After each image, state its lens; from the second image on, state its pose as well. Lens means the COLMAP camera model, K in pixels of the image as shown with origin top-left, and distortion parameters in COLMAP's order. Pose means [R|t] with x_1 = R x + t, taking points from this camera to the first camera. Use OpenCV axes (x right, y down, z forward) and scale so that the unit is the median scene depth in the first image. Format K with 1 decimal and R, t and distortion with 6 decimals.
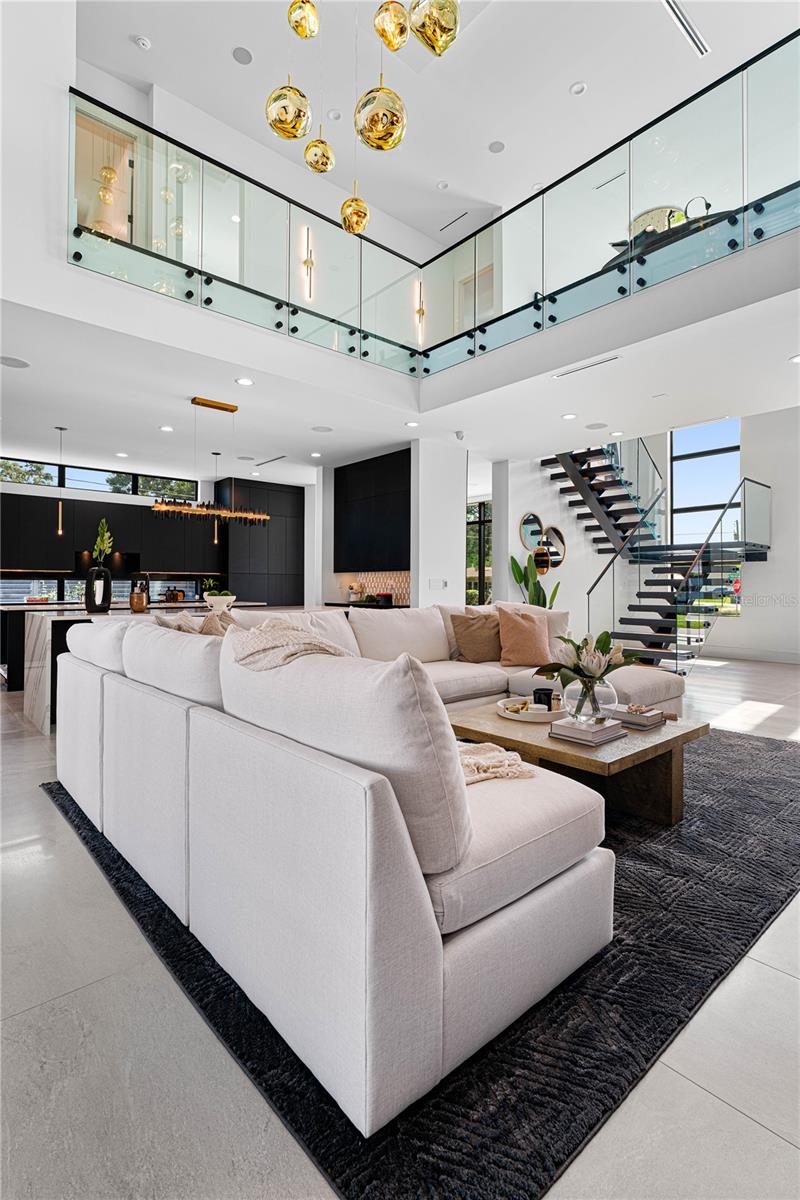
lens RADIAL K [[570.3, 0, 406.1], [0, 570.3, 580.9], [0, 0, 1]] dist [0.002088, 0.000046]
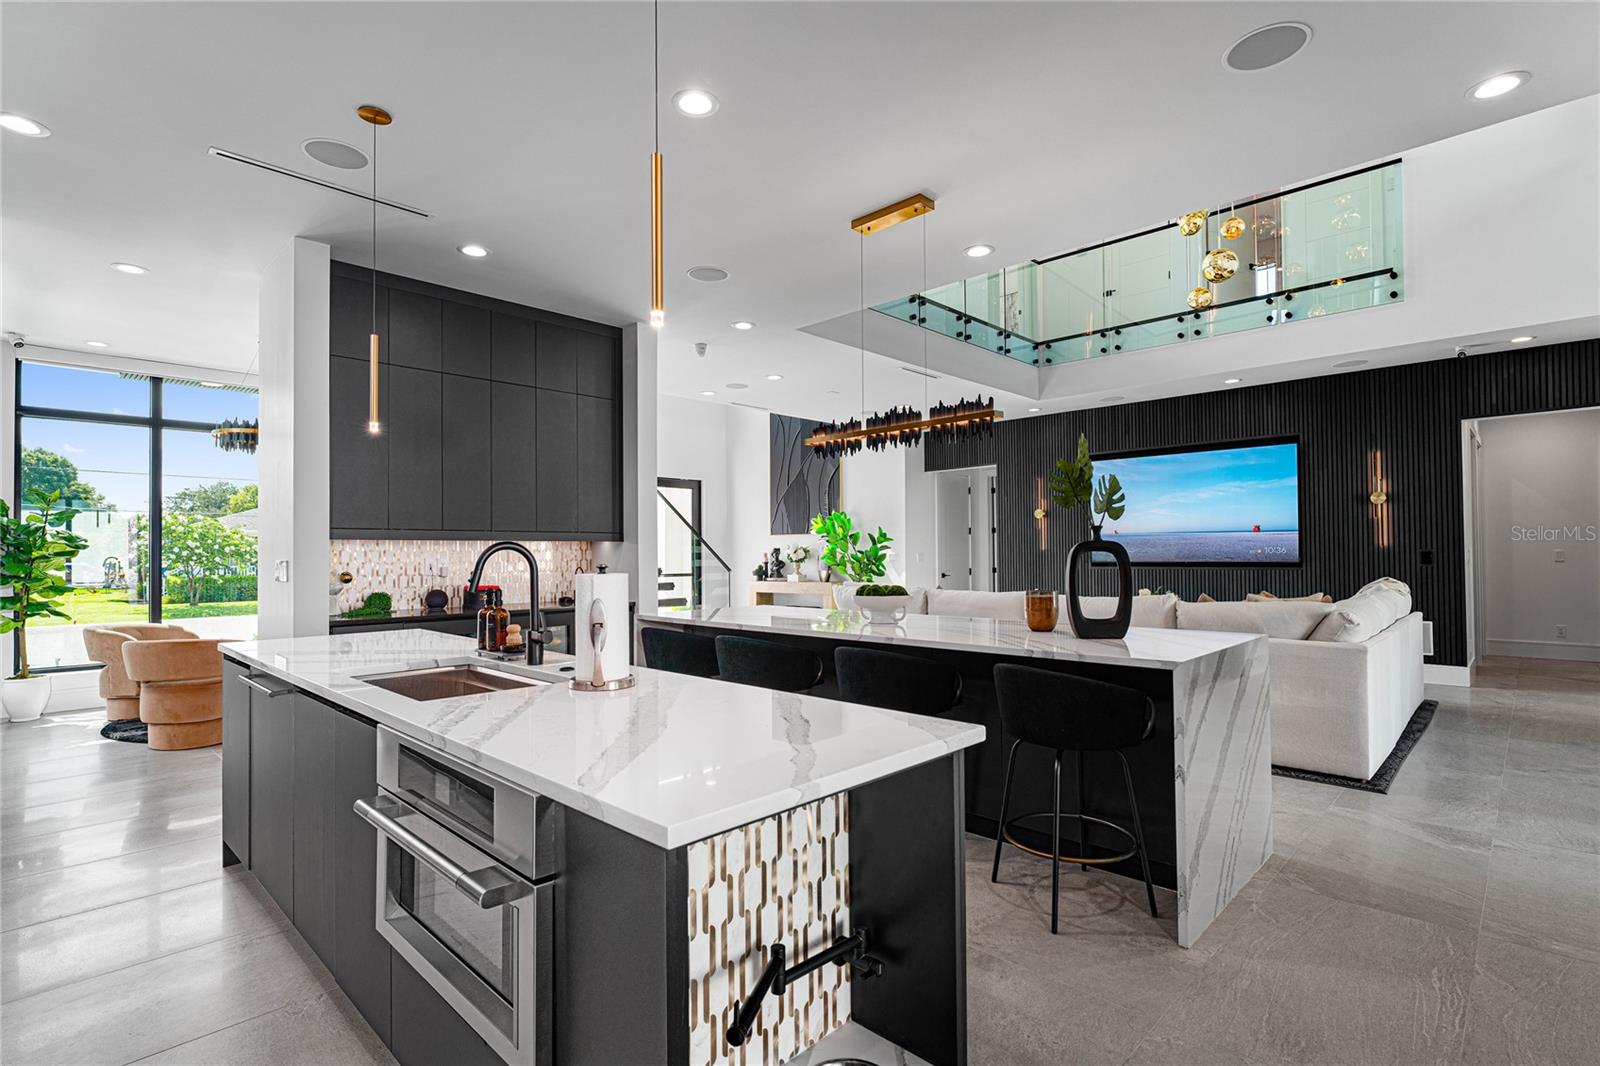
lens RADIAL K [[778.2, 0, 798.0], [0, 778.2, 547.7], [0, 0, 1]] dist [0.001684, 0.000051]
pose [[-0.085527, 0.005494, 0.996321, -1.106428], [-0.003159, 0.999978, -0.005785, -0.011669], [-0.996331, -0.003642, -0.085508, 1.257643]]
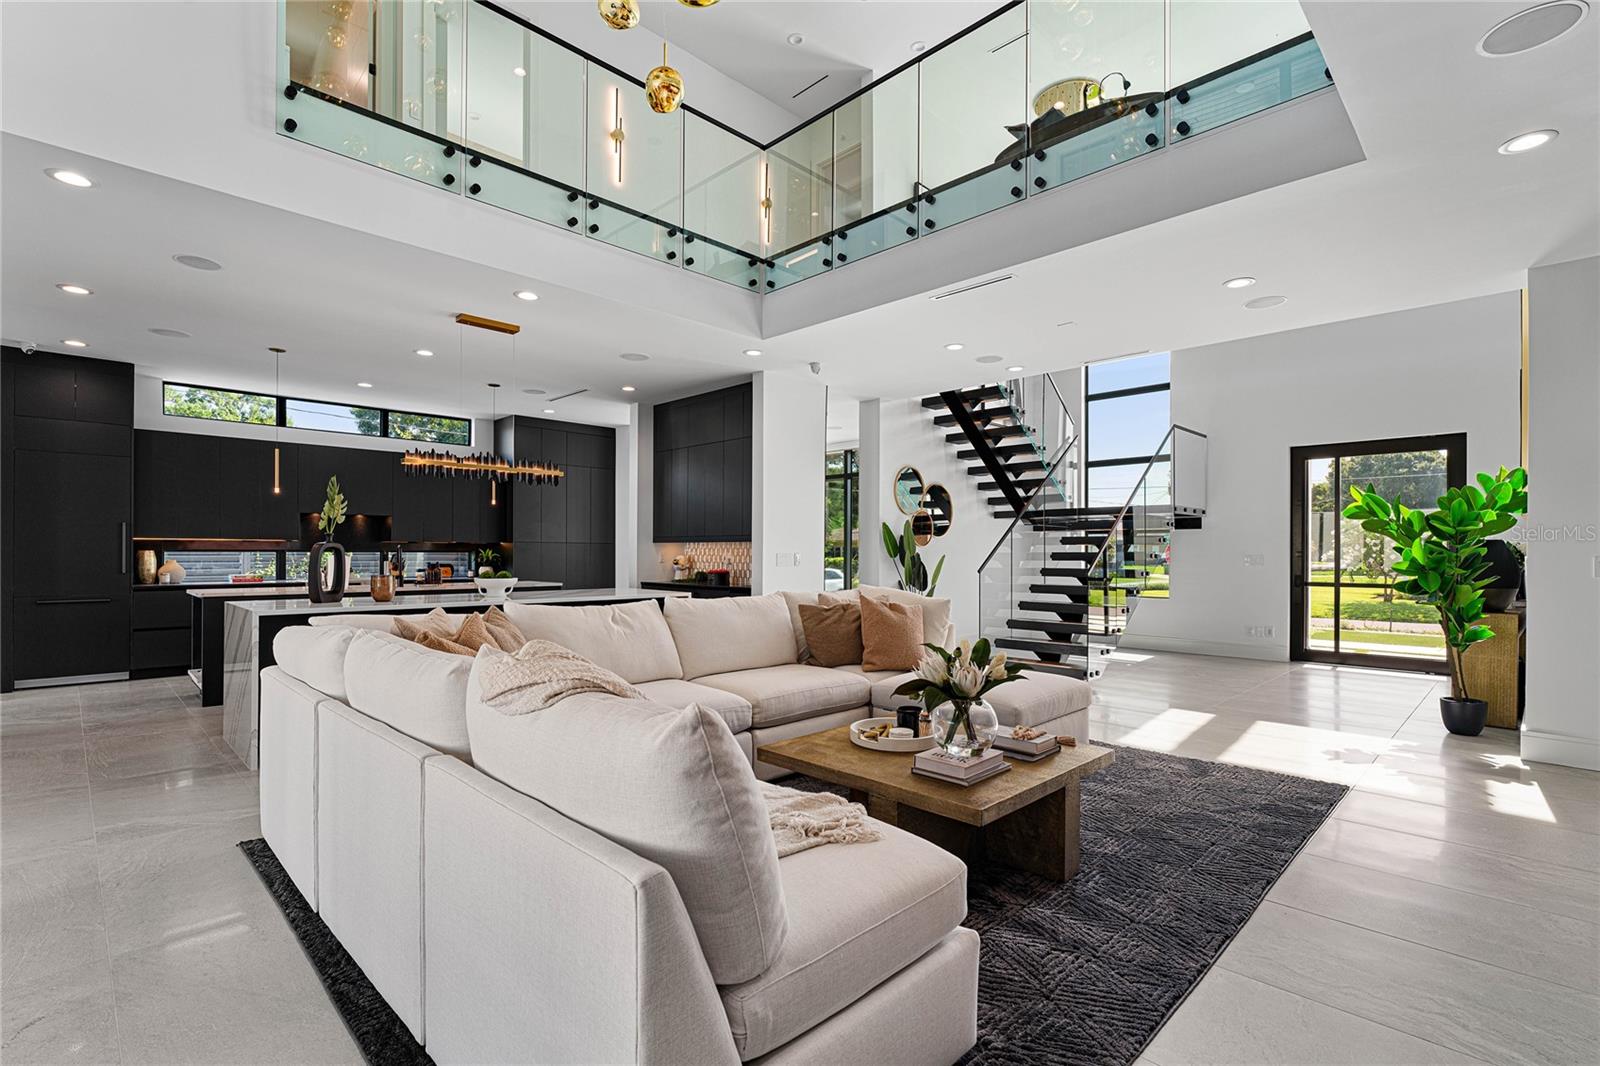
lens RADIAL K [[739.1, 0, 800.4], [0, 739.1, 552.3], [0, 0, 1]] dist [0.002084, 0.000024]
pose [[0.998236, 0.002008, 0.059342, 0.019785], [-0.002652, 0.999938, 0.010778, -0.021252], [-0.059317, -0.010917, 0.998179, 0.000157]]
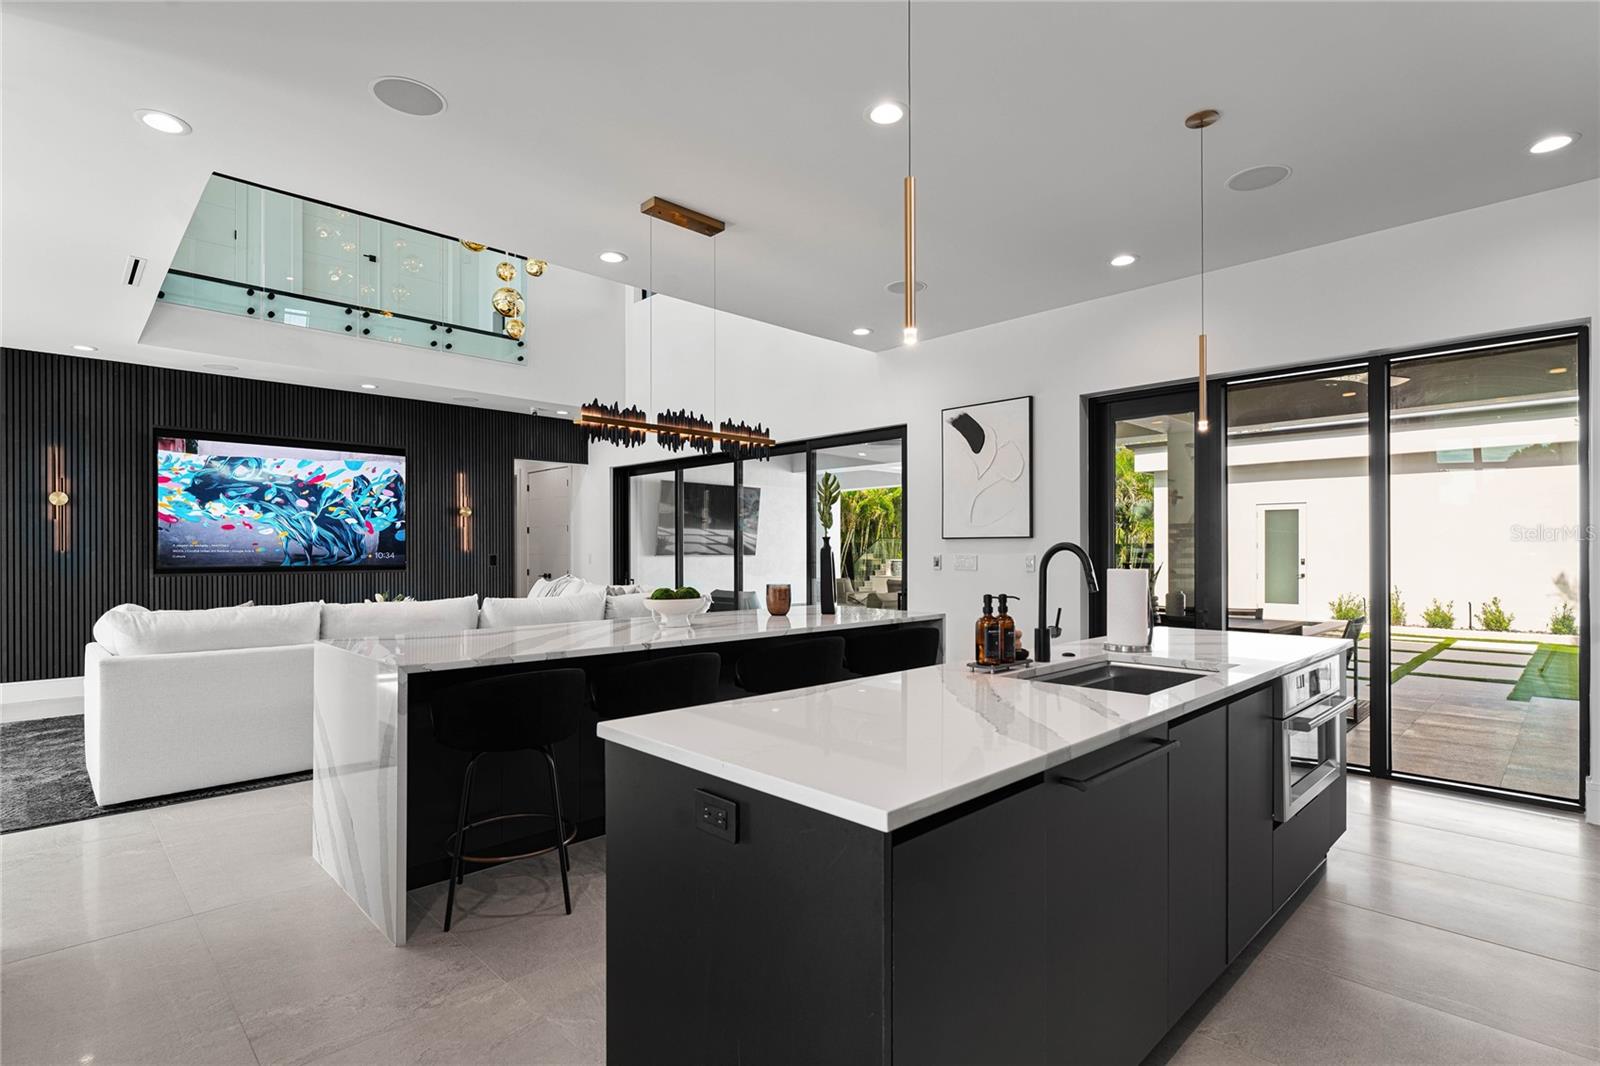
lens RADIAL K [[778.2, 0, 798.0], [0, 778.2, 547.7], [0, 0, 1]] dist [0.001684, 0.000051]
pose [[-0.998707, -0.002668, -0.050762, -0.440725], [-0.001860, 0.999871, -0.015940, -0.006722], [0.050798, -0.015825, -0.998584, 1.855117]]
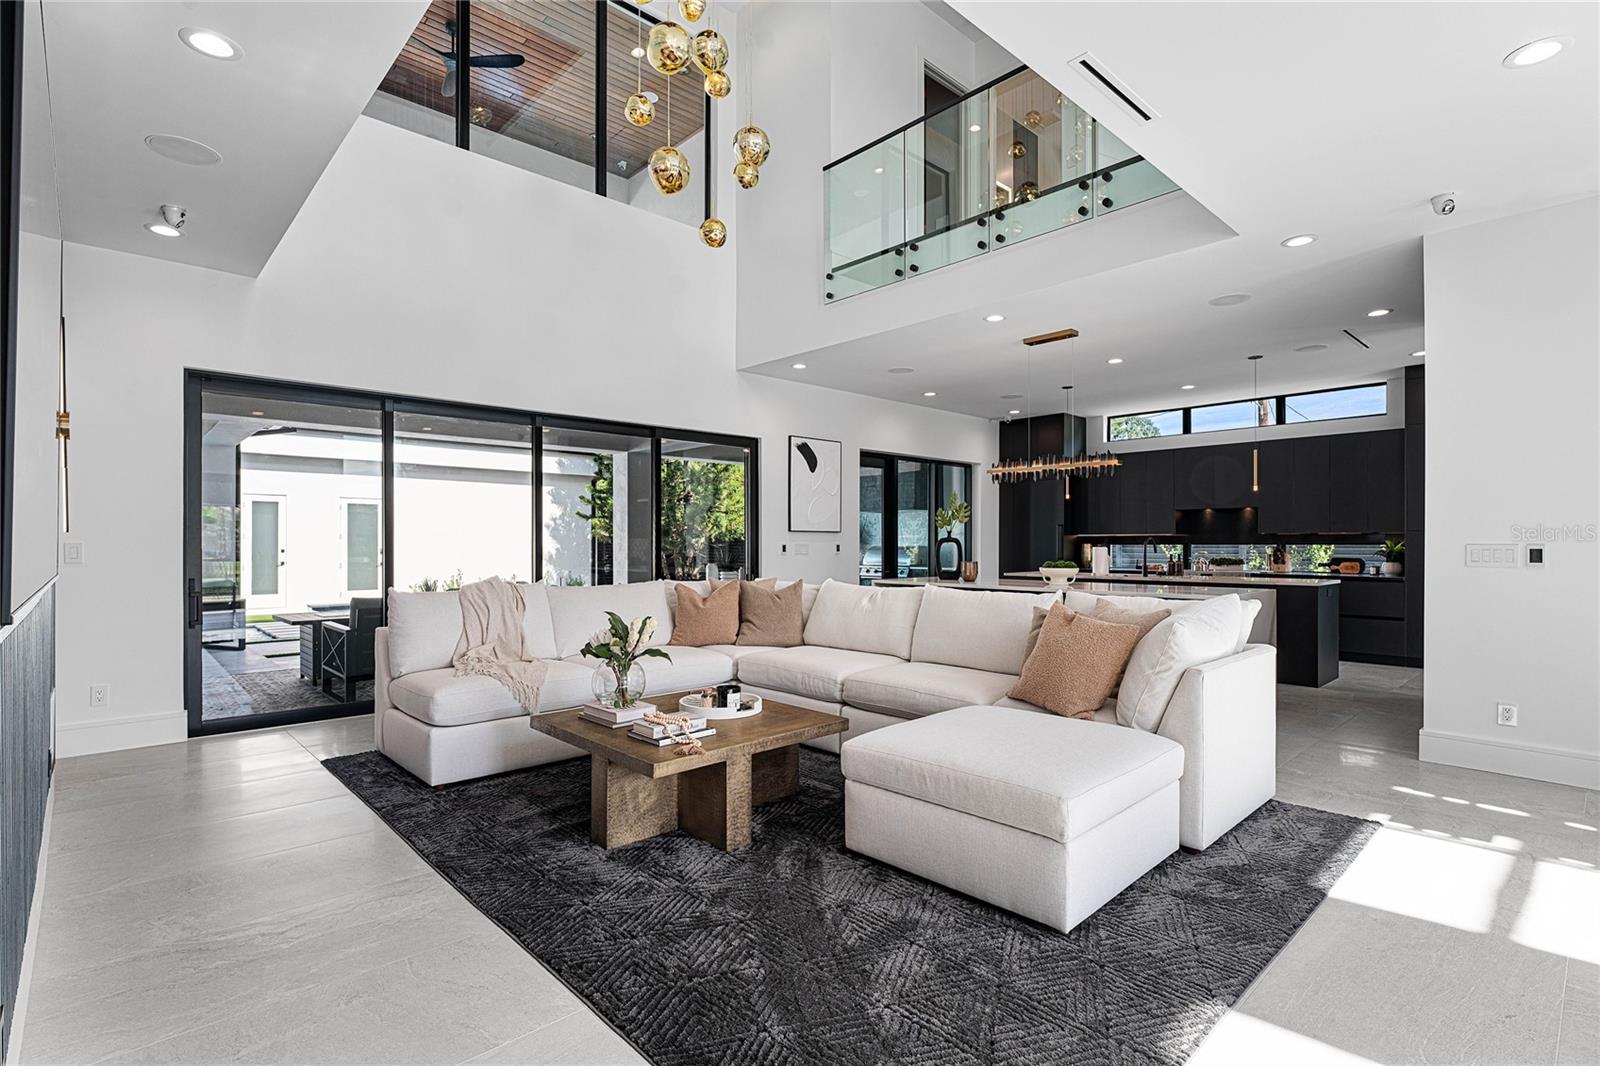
lens RADIAL K [[765.2, 0, 798.2], [0, 765.2, 543.9], [0, 0, 1]] dist [-0.000314, -0.000489]
pose [[0.026219, -0.002198, -0.999654, 0.842342], [0.010928, 0.999938, -0.001912, -0.010756], [0.999596, -0.010874, 0.026241, 0.660160]]
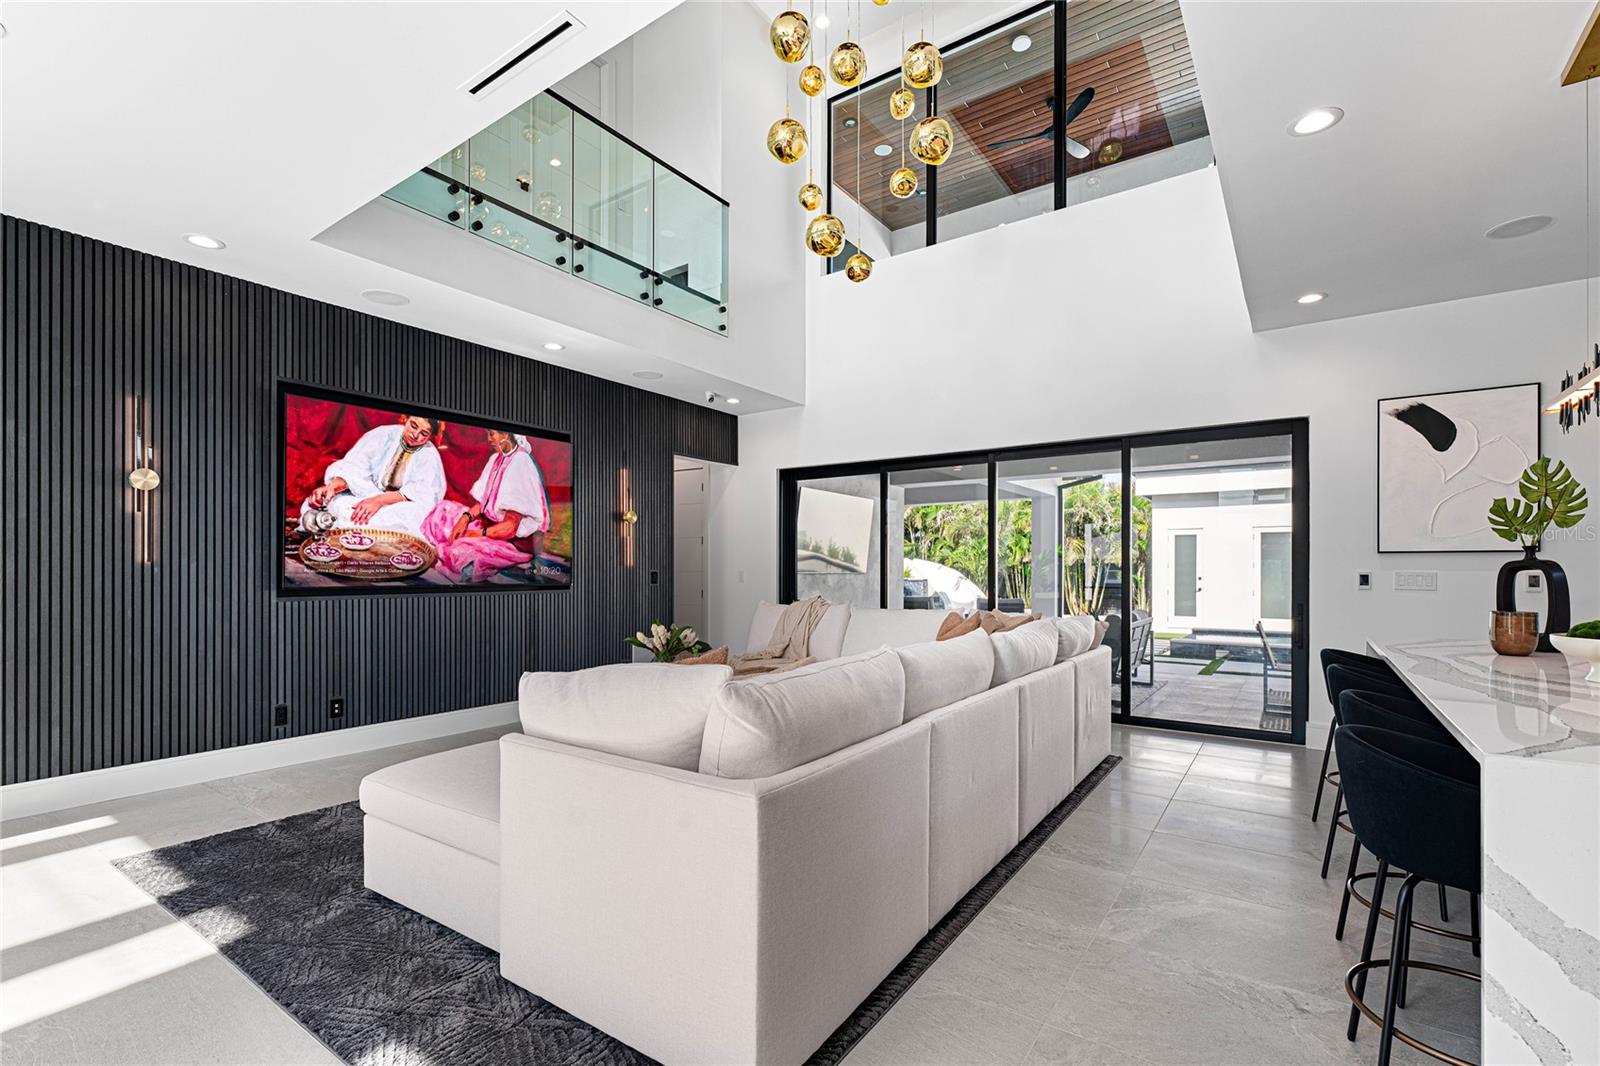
lens RADIAL K [[719.7, 0, 803.3], [0, 719.7, 568.4], [0, 0, 1]] dist [0.000223, -0.000048]
pose [[-0.971808, -0.006054, -0.235698, 0.213176], [-0.002696, 0.999890, -0.014567, -0.004024], [0.235760, -0.013521, -0.971717, 1.407822]]
